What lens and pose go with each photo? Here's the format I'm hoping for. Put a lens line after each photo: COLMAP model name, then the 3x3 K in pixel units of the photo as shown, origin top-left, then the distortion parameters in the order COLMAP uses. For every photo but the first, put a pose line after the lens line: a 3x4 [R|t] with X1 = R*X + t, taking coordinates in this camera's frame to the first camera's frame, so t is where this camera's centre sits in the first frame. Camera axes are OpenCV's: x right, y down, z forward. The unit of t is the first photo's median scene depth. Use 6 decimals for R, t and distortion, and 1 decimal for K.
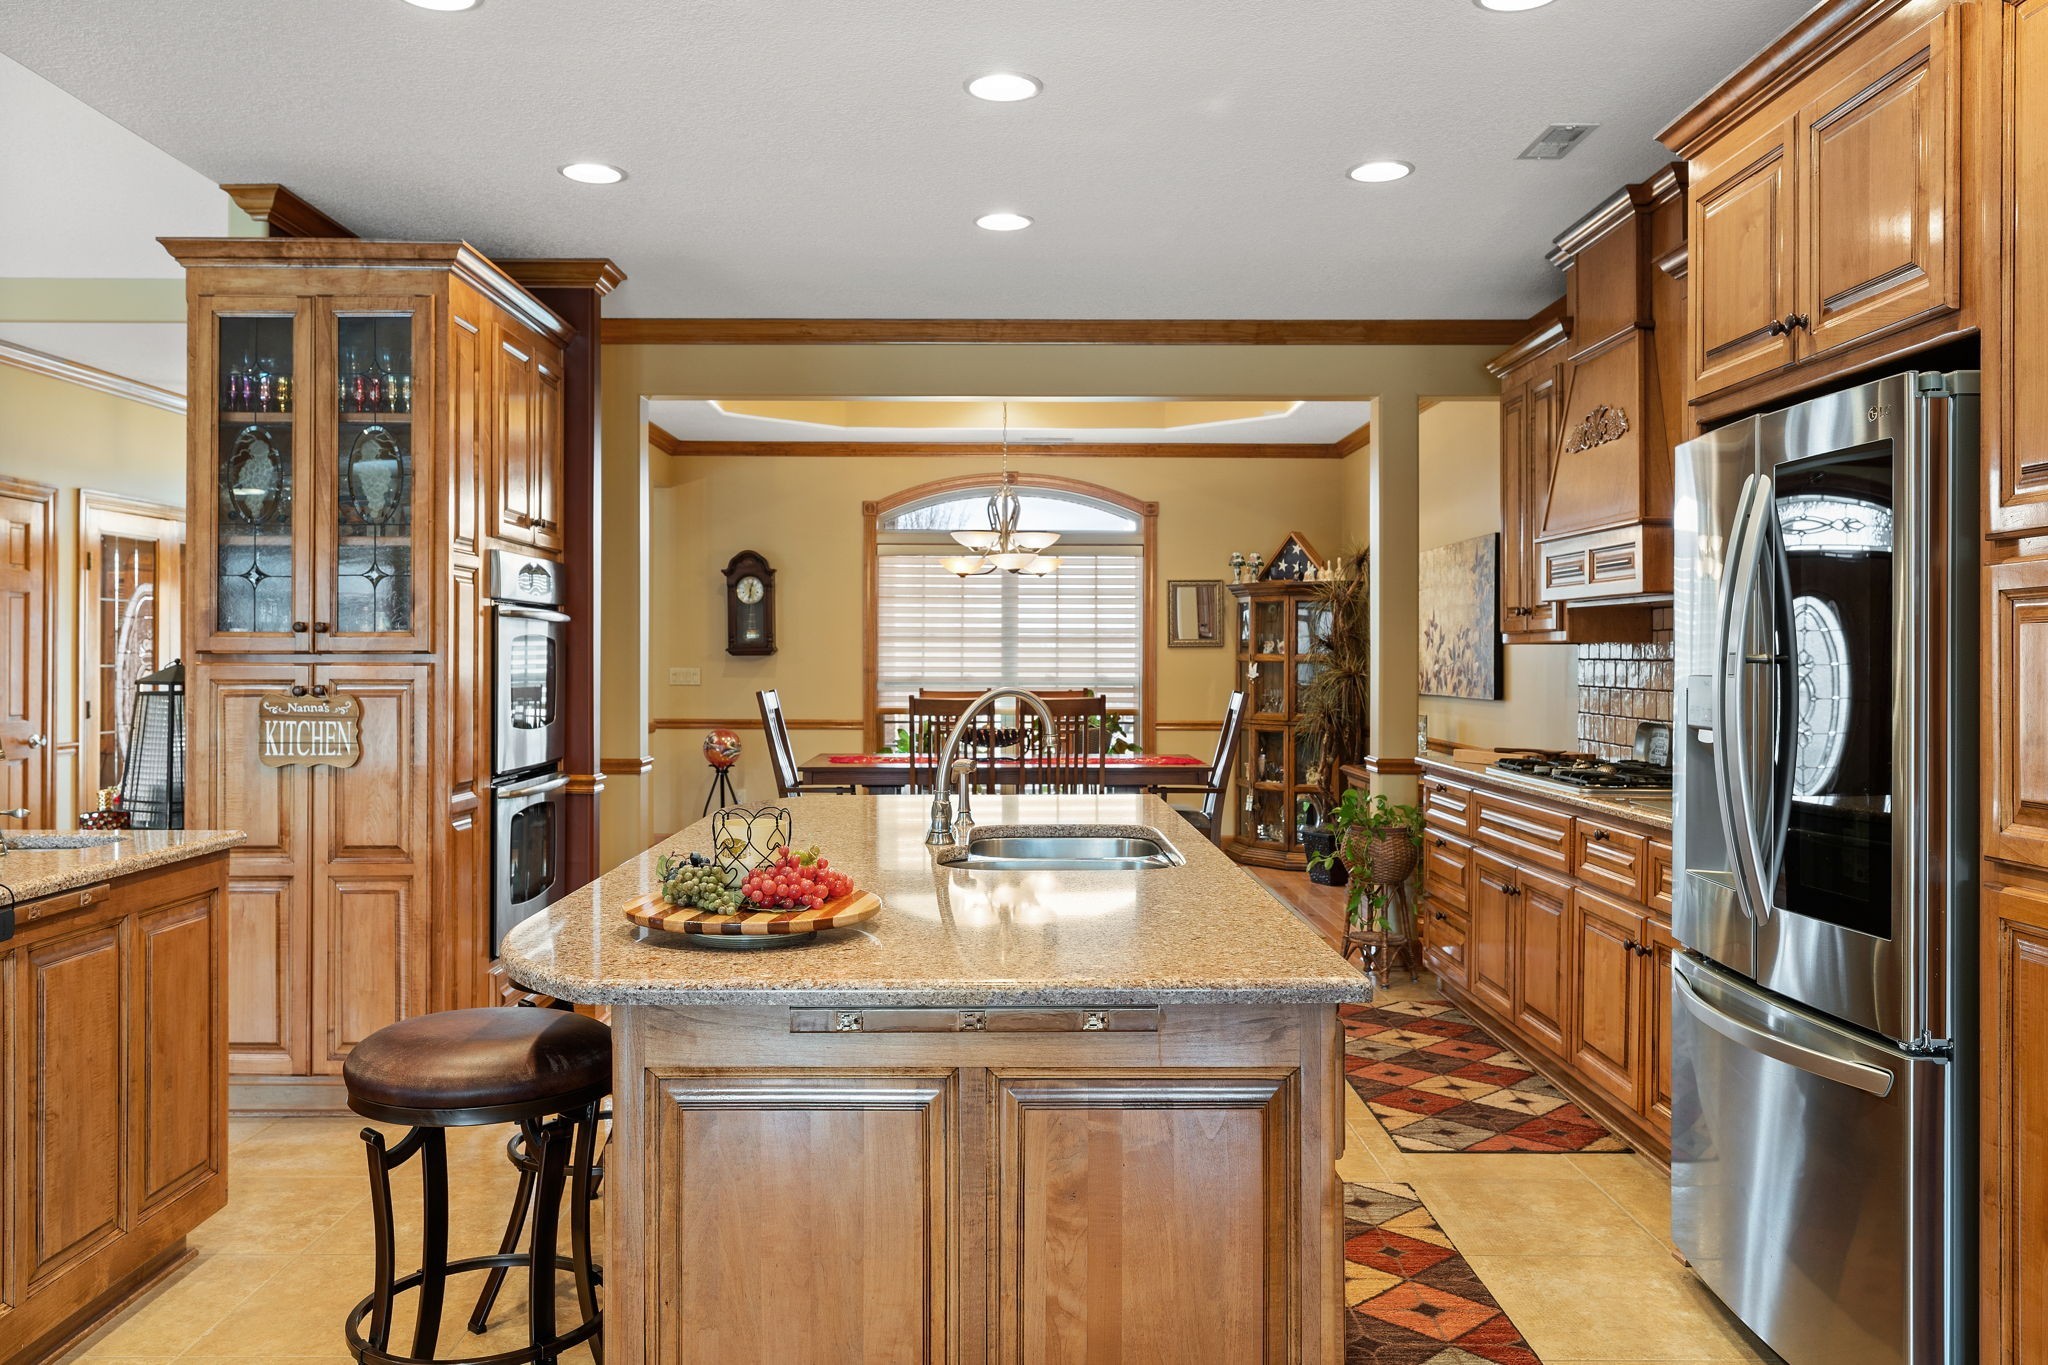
lens RADIAL K [[1541.9, 0, 981.9], [0, 1541.9, 659.4], [0, 0, 1]] dist [-0.004328, -0.001947]
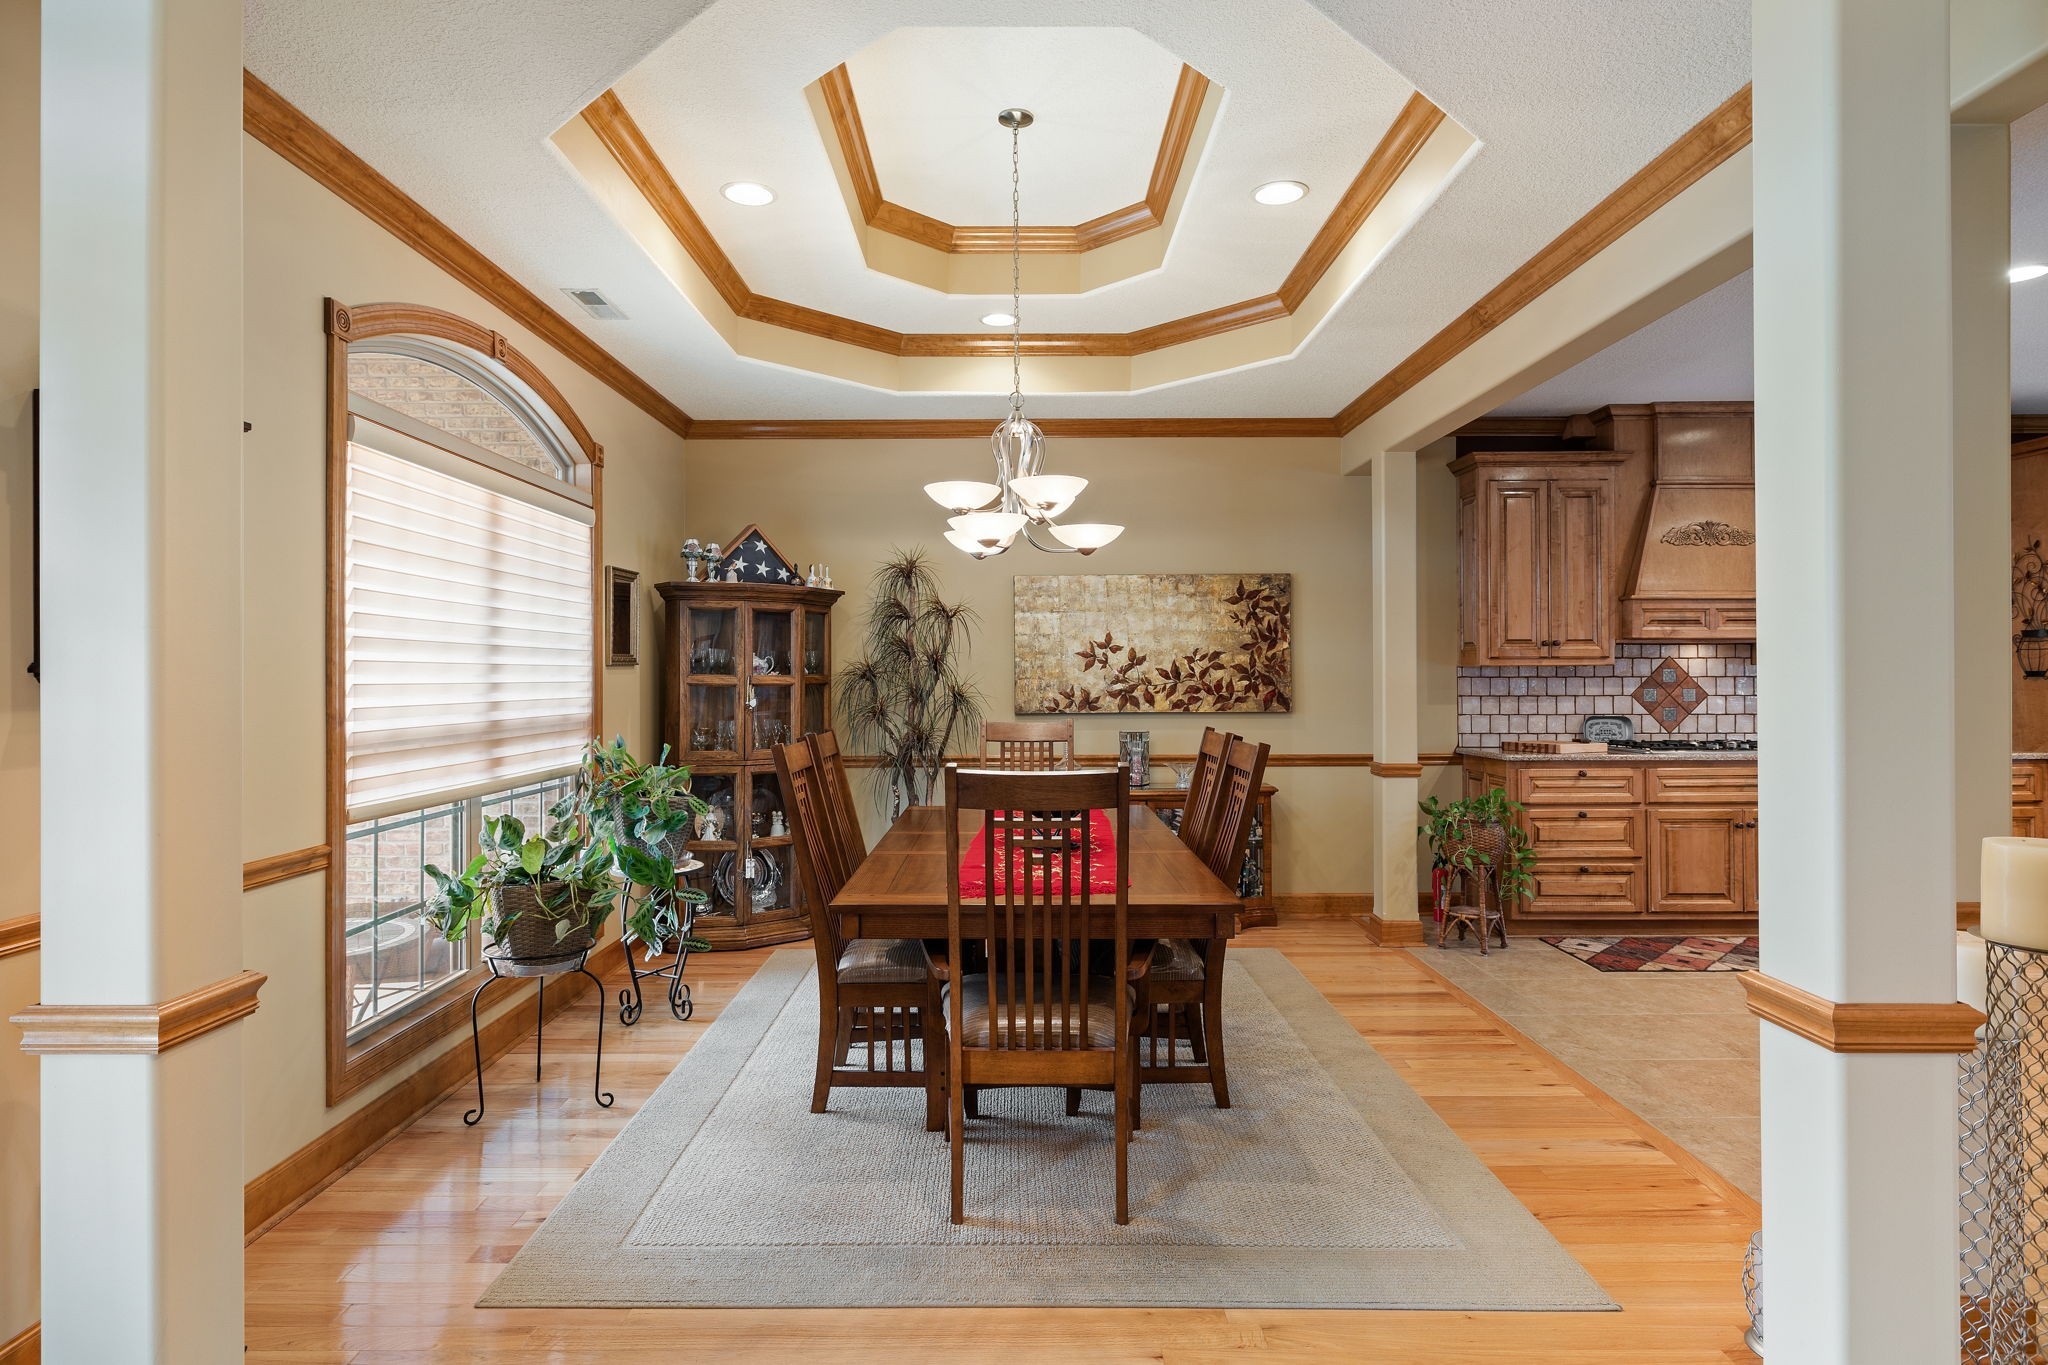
lens RADIAL K [[1140.5, 0, 1006.5], [0, 1140.5, 665.3], [0, 0, 1]] dist [-0.001571, 0.001704]
pose [[-0.013671, 0.005416, 0.999892, -0.384745], [0.004754, 0.999974, -0.005351, -0.004674], [-0.999895, 0.004680, -0.013696, 0.849308]]
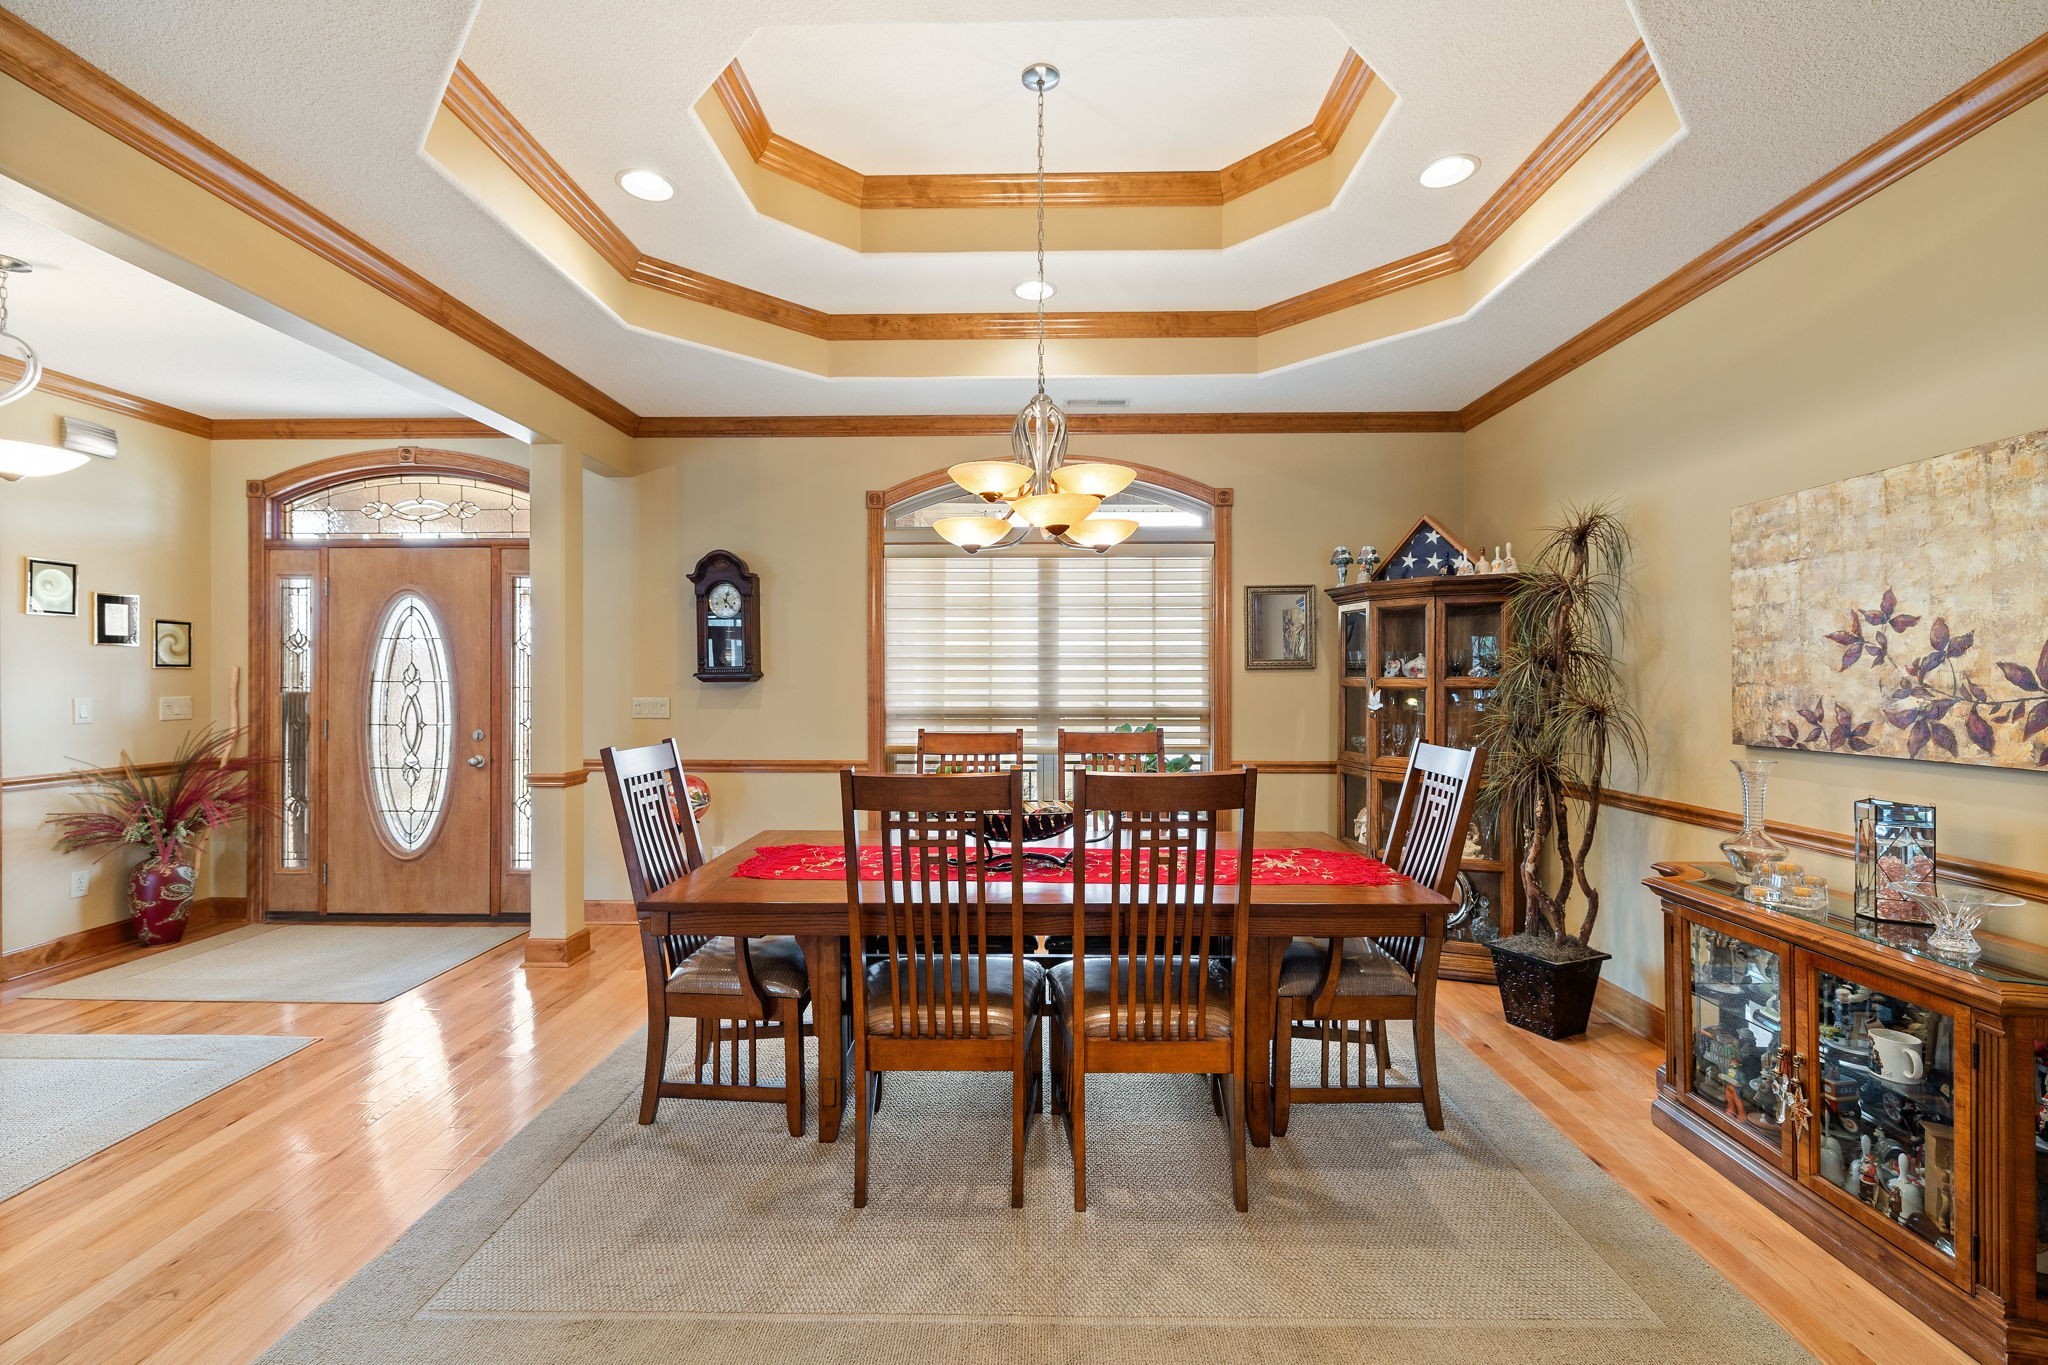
lens RADIAL K [[858.4, 0, 1017.8], [0, 858.4, 671.5], [0, 0, 1]] dist [-0.000646, -0.000078]
pose [[0.999931, -0.004089, -0.011000, 0.007179], [0.003986, 0.999948, -0.009359, -0.003111], [0.011038, 0.009314, 0.999896, 0.563019]]
